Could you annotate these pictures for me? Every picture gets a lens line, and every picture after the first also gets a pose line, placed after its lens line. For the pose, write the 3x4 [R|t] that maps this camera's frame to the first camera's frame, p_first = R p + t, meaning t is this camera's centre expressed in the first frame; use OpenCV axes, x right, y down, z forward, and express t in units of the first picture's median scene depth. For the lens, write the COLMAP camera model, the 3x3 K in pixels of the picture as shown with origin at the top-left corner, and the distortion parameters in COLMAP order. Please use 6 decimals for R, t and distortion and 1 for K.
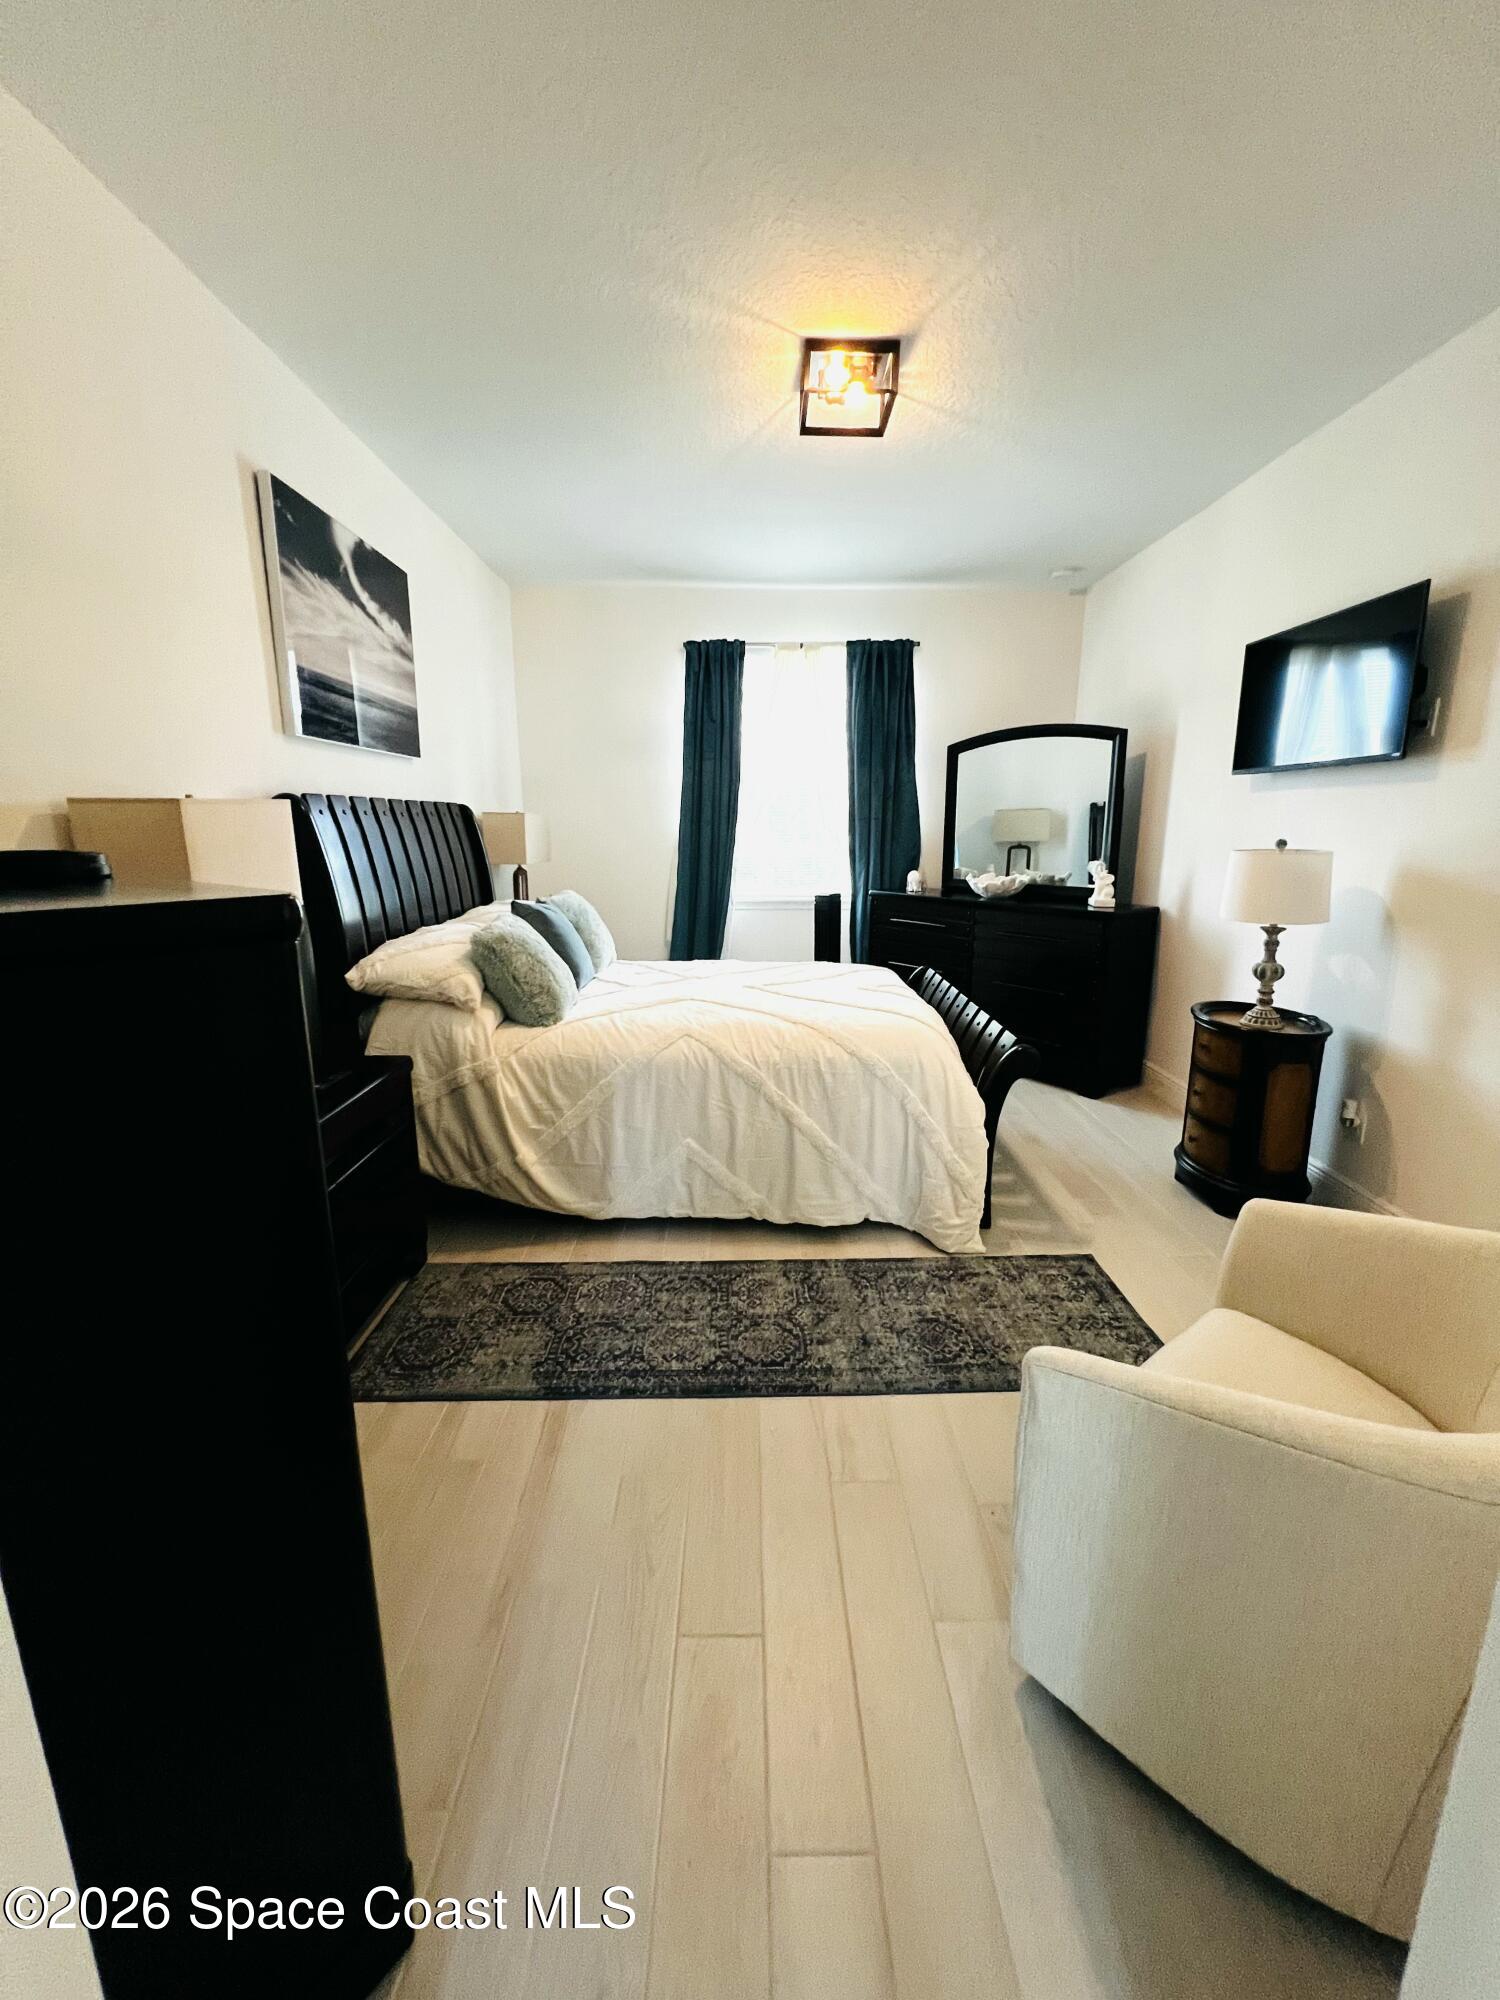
lens RADIAL K [[804.4, 0, 753.2], [0, 804.4, 1000.4], [0, 0, 1]] dist [0.000657, -0.000248]
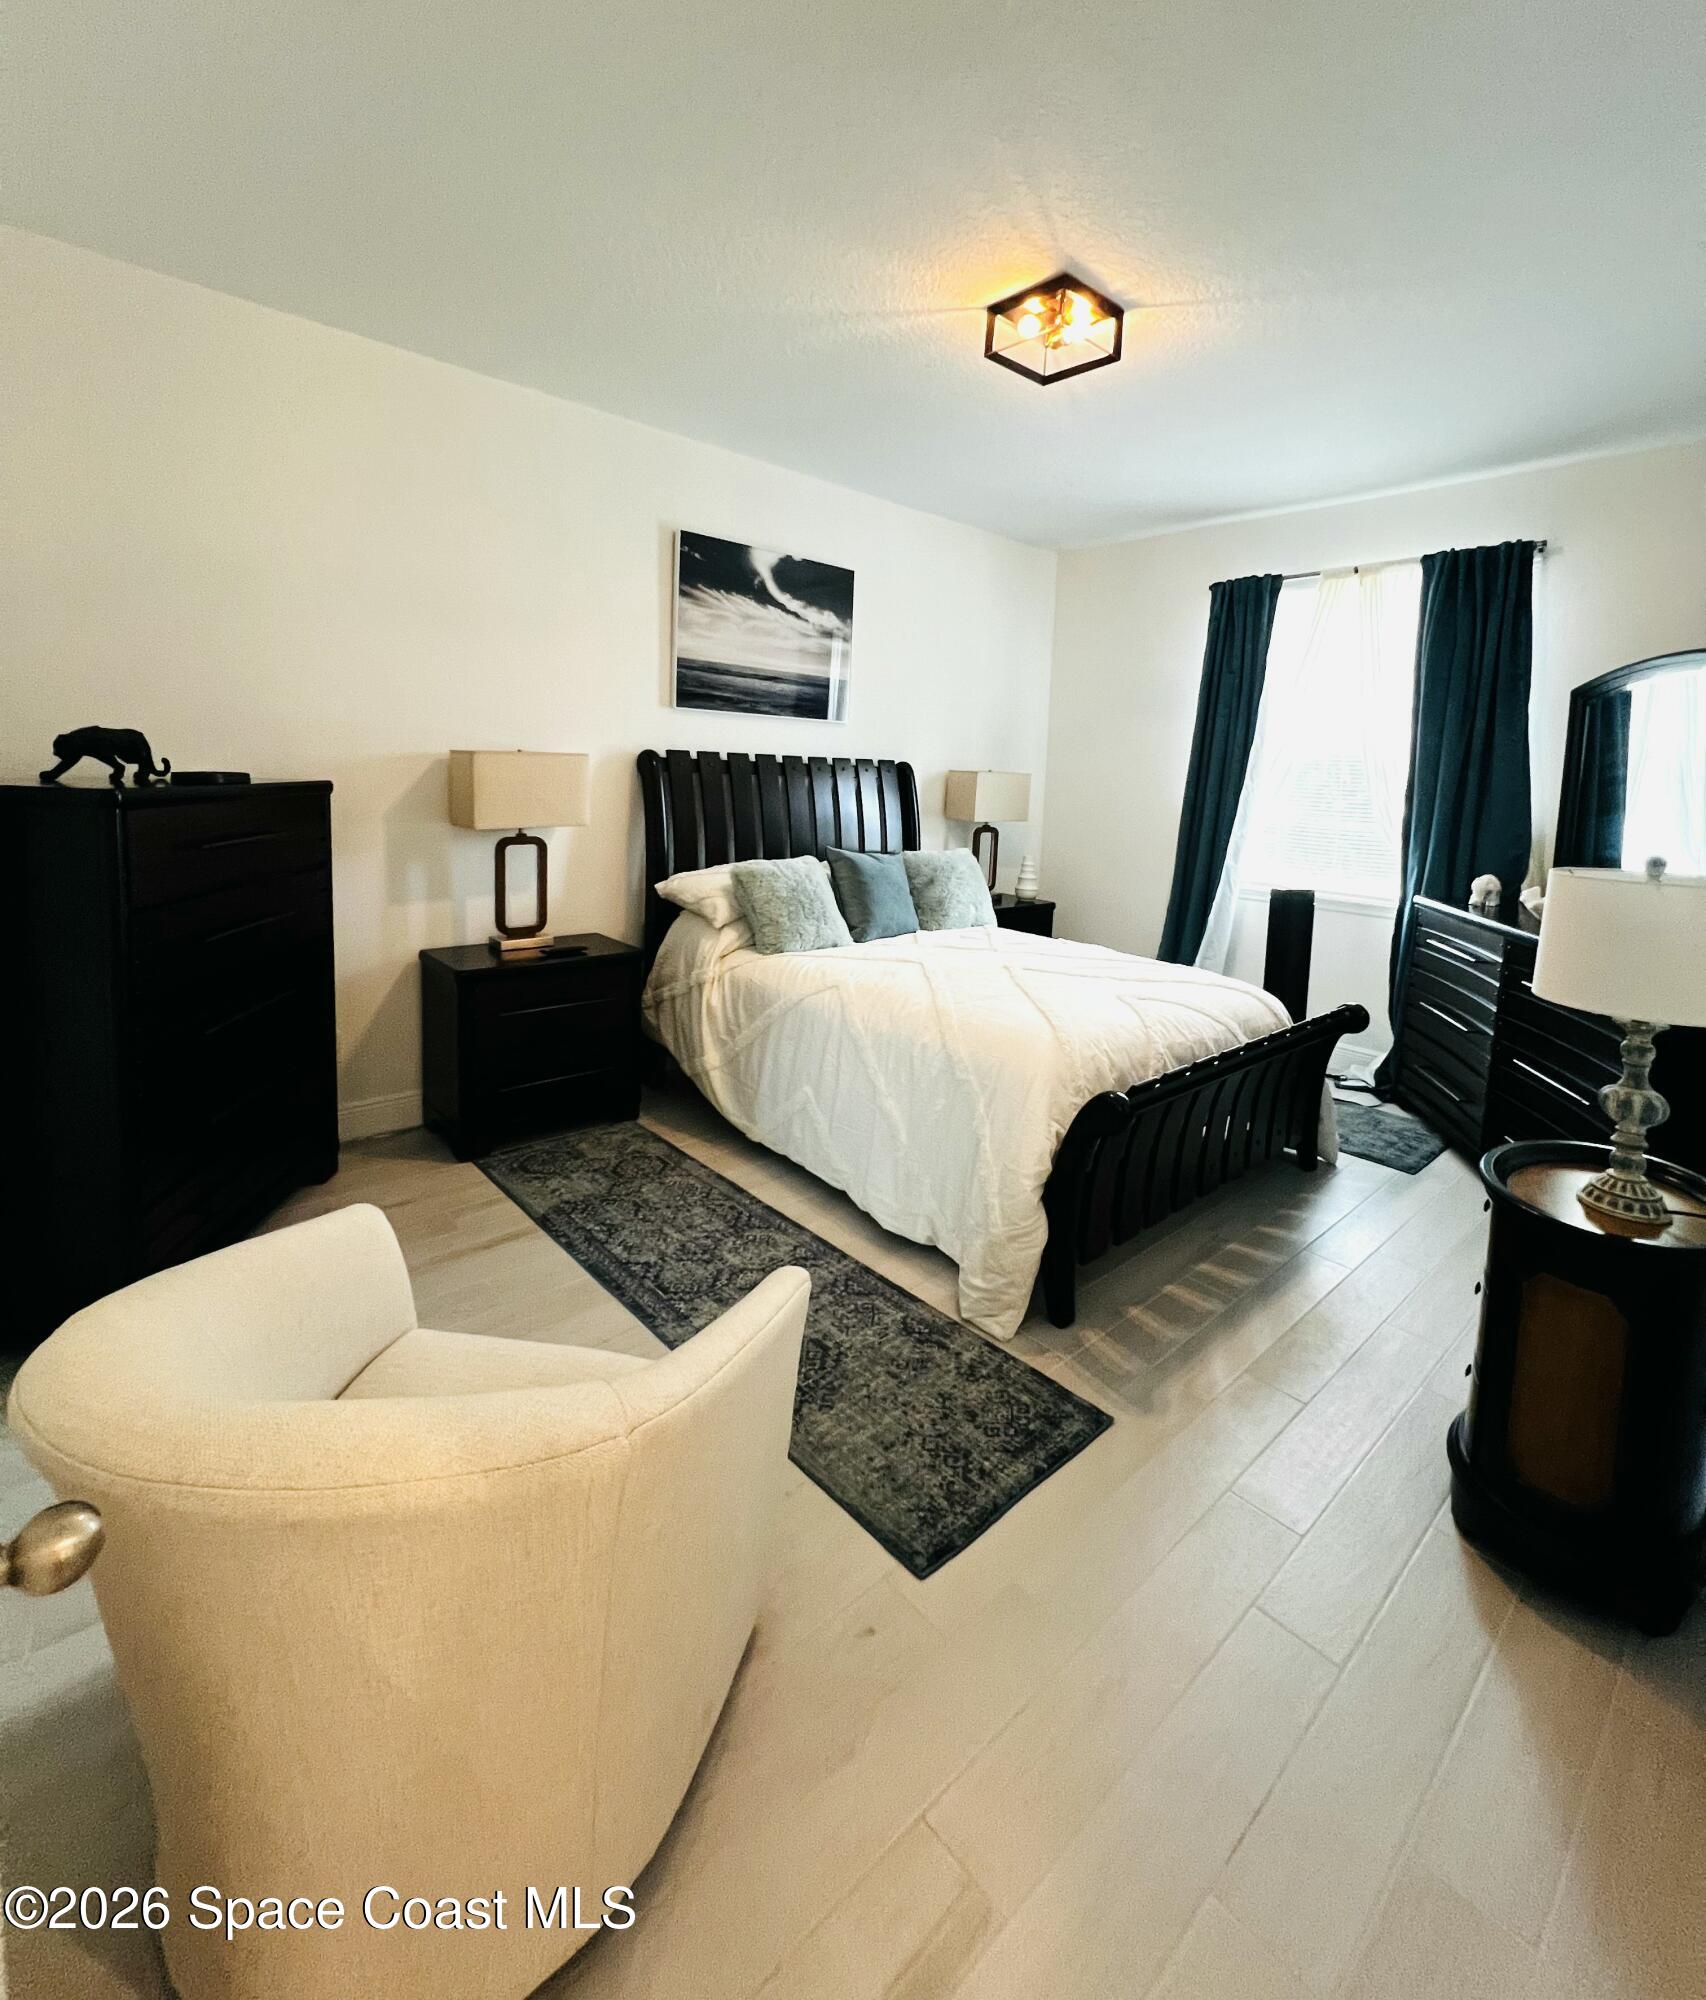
lens RADIAL K [[903.8, 0, 854.4], [0, 903.8, 867.0], [0, 0, 1]] dist [-0.000489, -0.000142]
pose [[0.656917, 0.107528, -0.746256, 0.786888], [-0.201317, 0.978858, -0.036173, -0.070519], [0.726589, 0.173997, 0.664676, 0.243204]]
